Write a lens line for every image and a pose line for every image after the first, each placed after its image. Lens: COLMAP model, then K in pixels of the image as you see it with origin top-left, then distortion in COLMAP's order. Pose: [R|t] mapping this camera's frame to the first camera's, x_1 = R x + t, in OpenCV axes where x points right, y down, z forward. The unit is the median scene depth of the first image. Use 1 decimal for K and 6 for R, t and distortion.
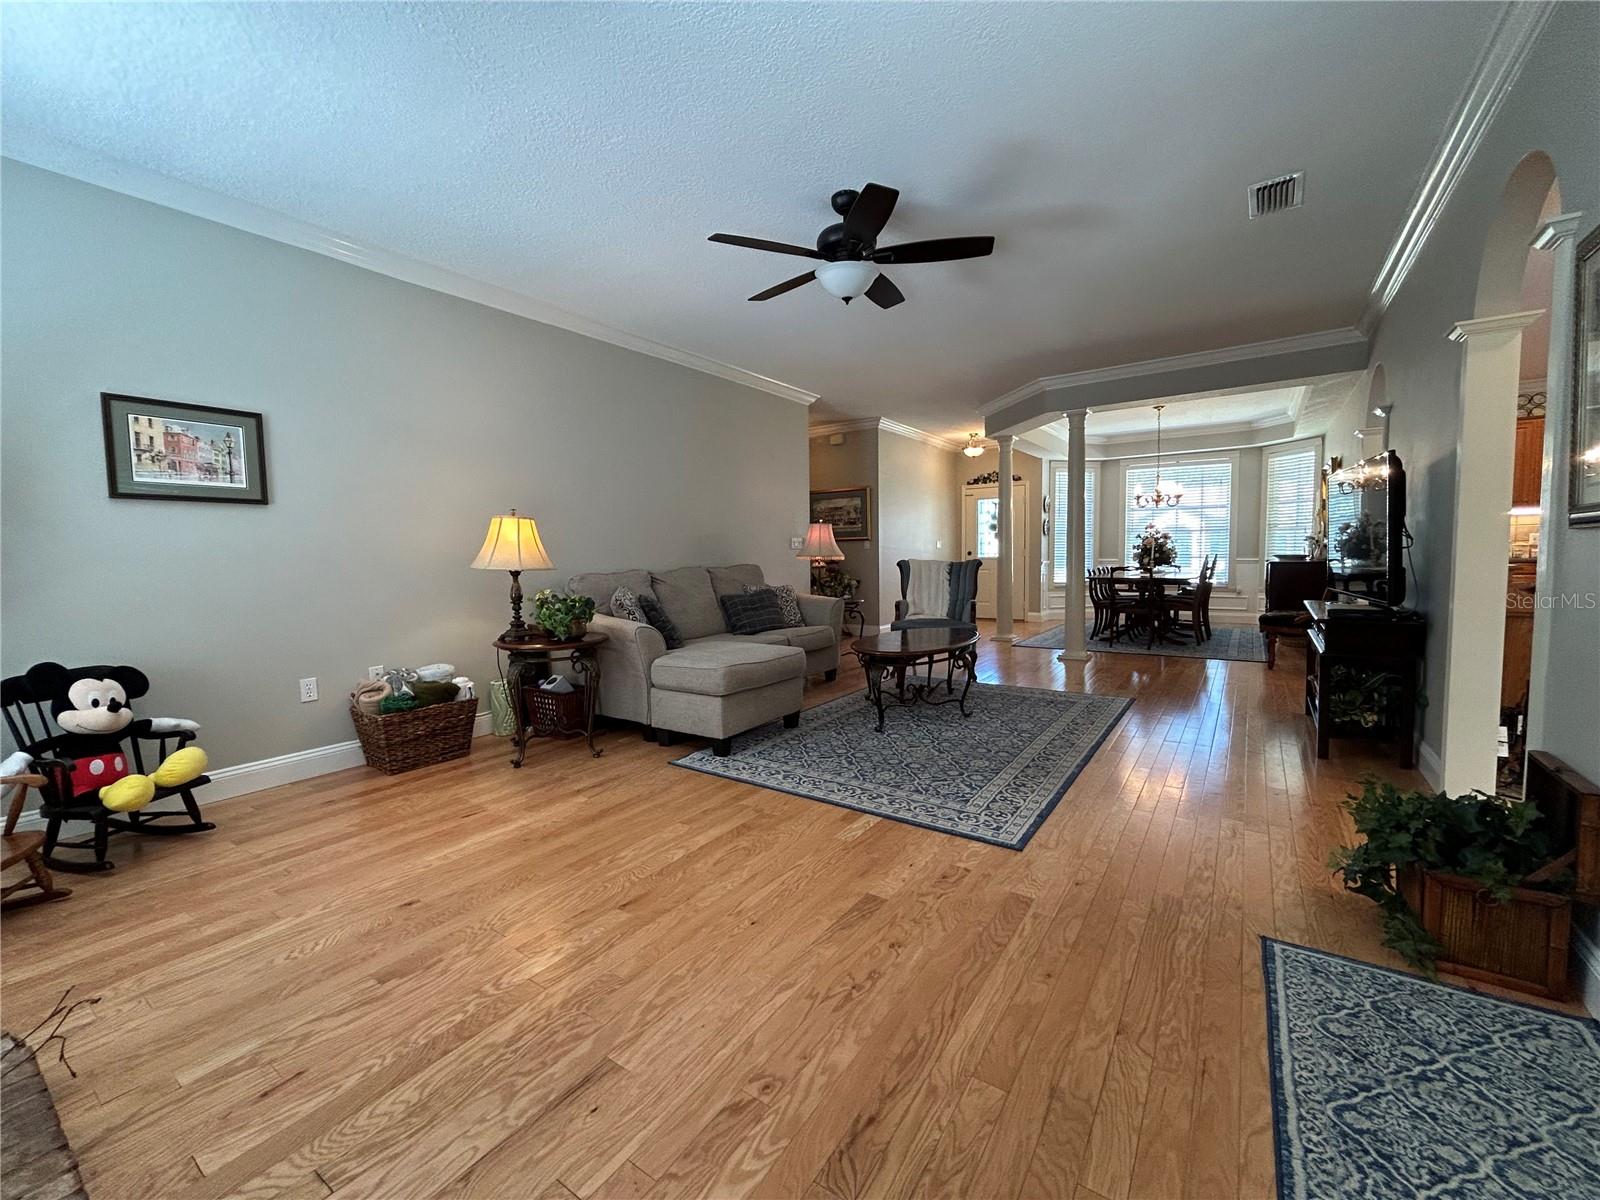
lens RADIAL K [[649.6, 0, 795.8], [0, 649.6, 593.3], [0, 0, 1]] dist [-0.001332, 0.001022]
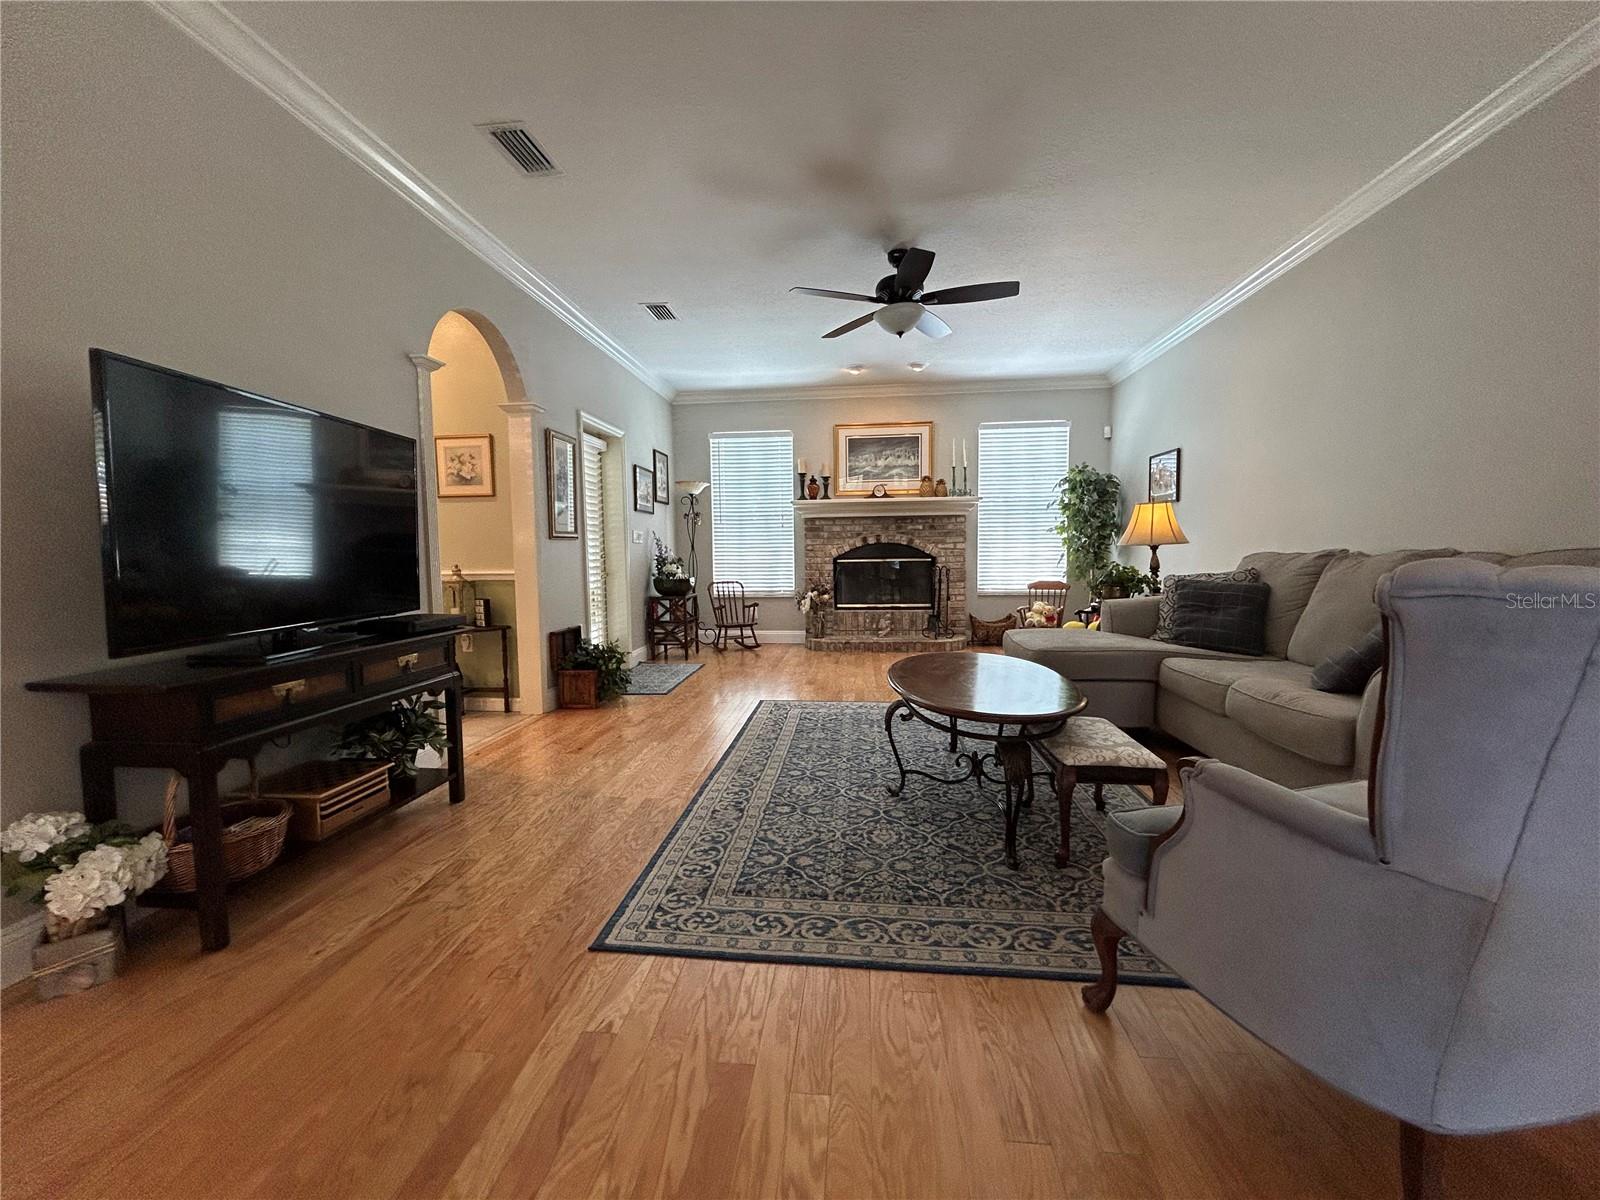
lens RADIAL K [[649.6, 0, 802.8], [0, 649.6, 600.3], [0, 0, 1]] dist [-0.001332, 0.001022]
pose [[-0.867727, 0.068153, -0.492346, 0.839416], [-0.003033, 0.989810, 0.142361, -0.117286], [0.497031, 0.125024, -0.858679, 1.930379]]
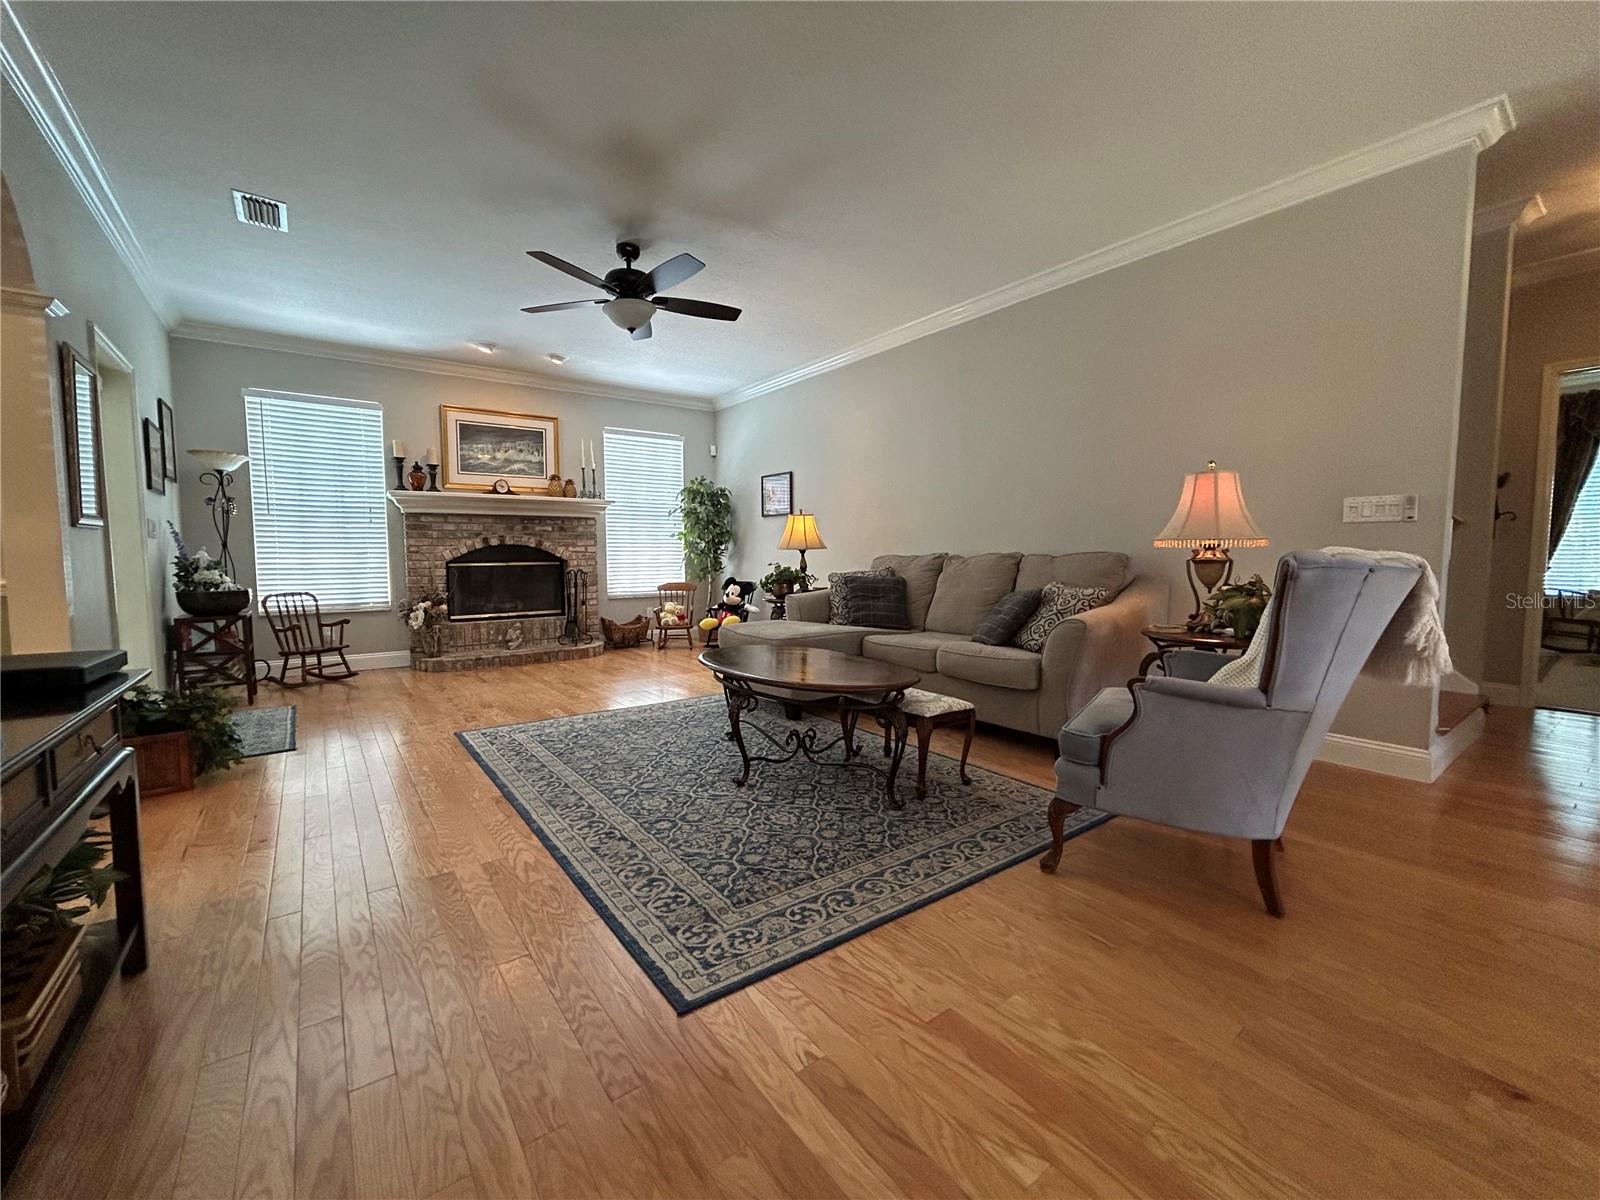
lens RADIAL K [[649.6, 0, 799.6], [0, 649.6, 599.2], [0, 0, 1]] dist [-0.001332, 0.001022]
pose [[-0.309672, 0.088611, -0.946706, 1.113736], [-0.050839, 0.992681, 0.109544, -0.095517], [0.949483, 0.082053, -0.302901, 1.620356]]
